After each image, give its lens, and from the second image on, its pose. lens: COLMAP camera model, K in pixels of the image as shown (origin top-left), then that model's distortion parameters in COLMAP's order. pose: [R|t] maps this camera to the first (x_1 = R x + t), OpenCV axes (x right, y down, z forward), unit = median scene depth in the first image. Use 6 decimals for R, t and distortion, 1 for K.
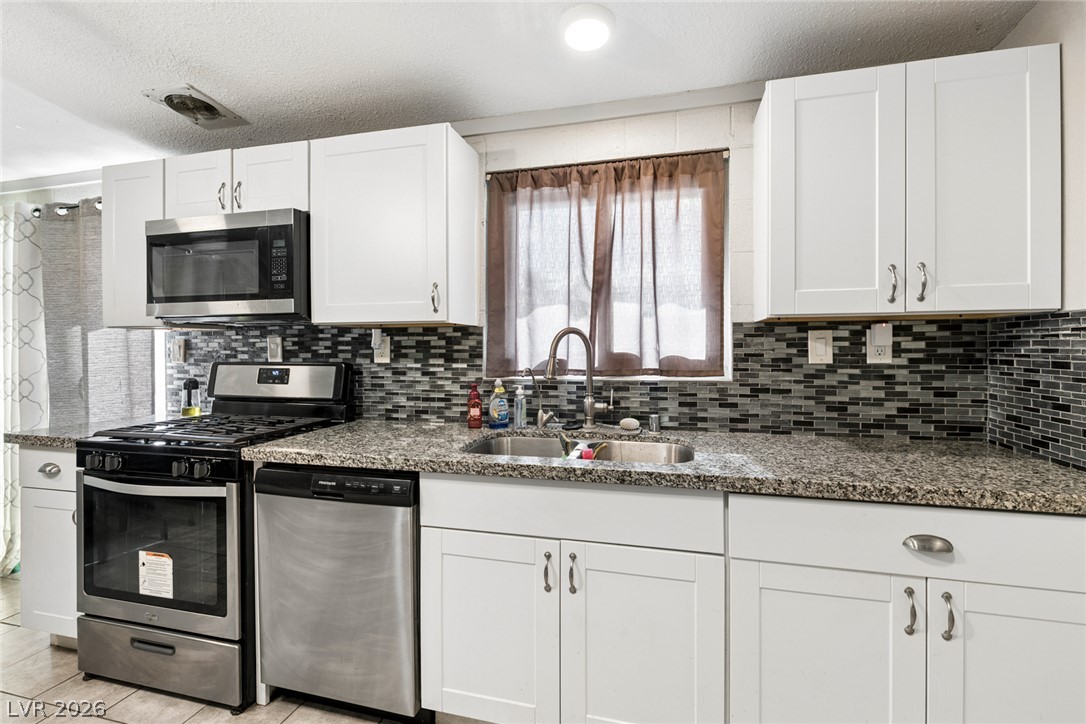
lens RADIAL K [[493.6, 0, 550.1], [0, 493.6, 350.3], [0, 0, 1]] dist [0.009581, -0.005291]
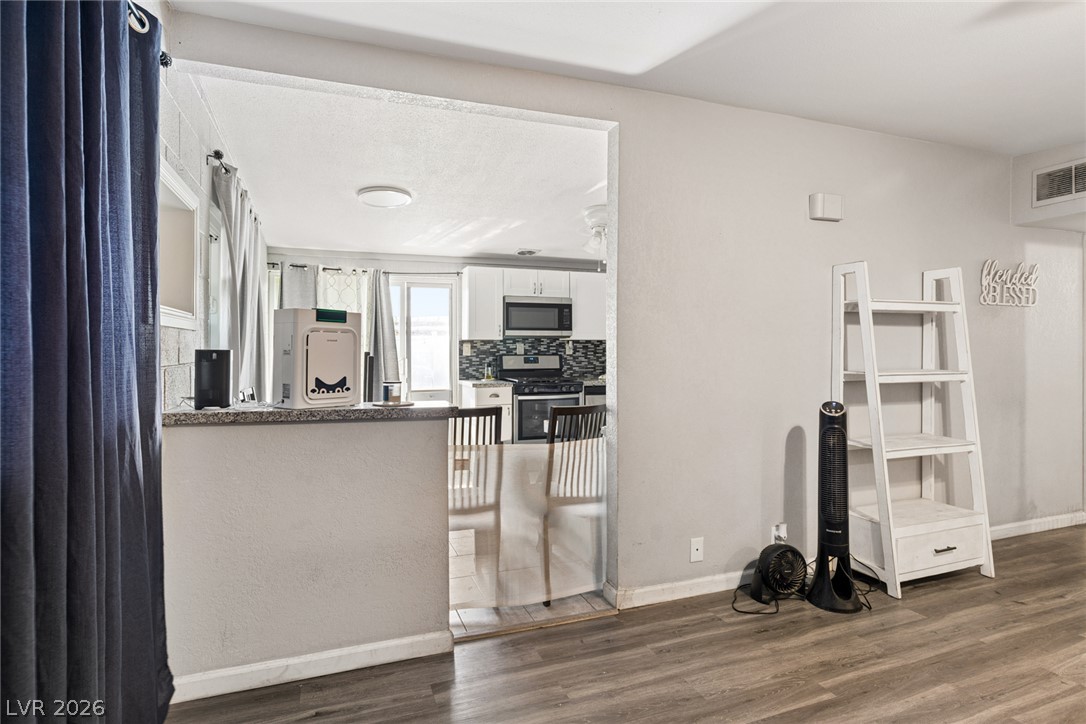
lens RADIAL K [[583.1, 0, 544.7], [0, 583.1, 351.5], [0, 0, 1]] dist [-0.001644, -0.000613]
pose [[0.811916, -0.004718, 0.583755, -2.267330], [-0.000115, 0.999966, 0.008243, -0.013756], [-0.583774, -0.006760, 0.811888, -1.401375]]
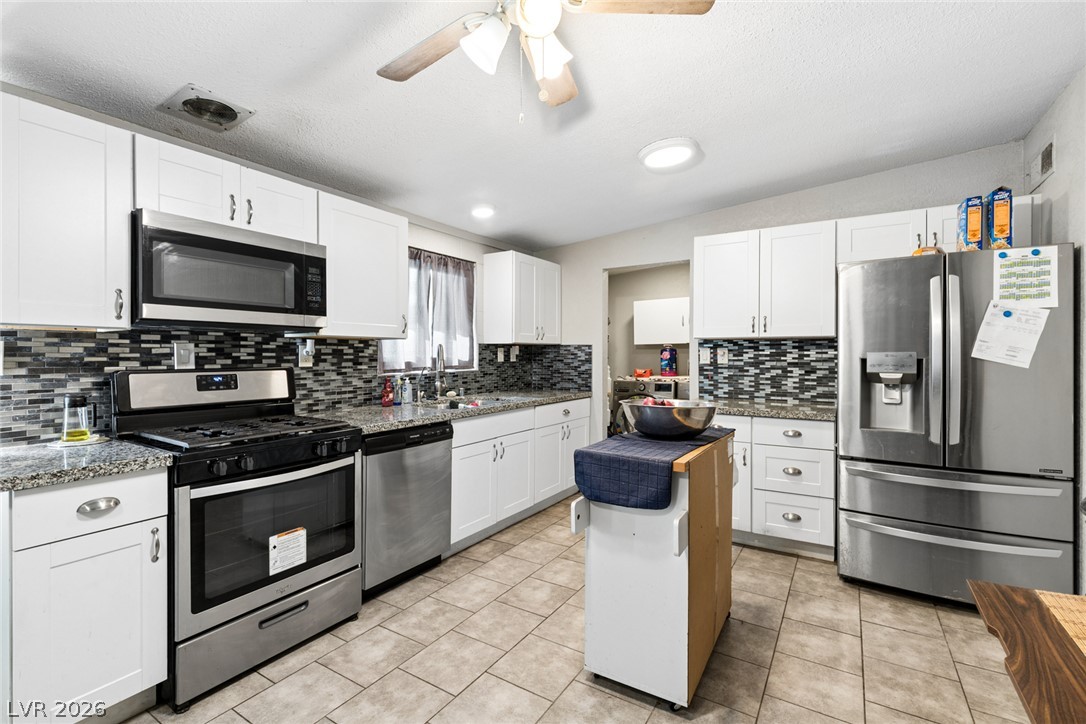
lens RADIAL K [[493.6, 0, 545.1], [0, 493.6, 355.0], [0, 0, 1]] dist [0.009581, -0.005291]
pose [[0.293544, 0.001754, 0.955944, -1.396170], [0.002102, 0.999995, -0.002480, 0.000496], [-0.955943, 0.002737, 0.293539, 0.068701]]
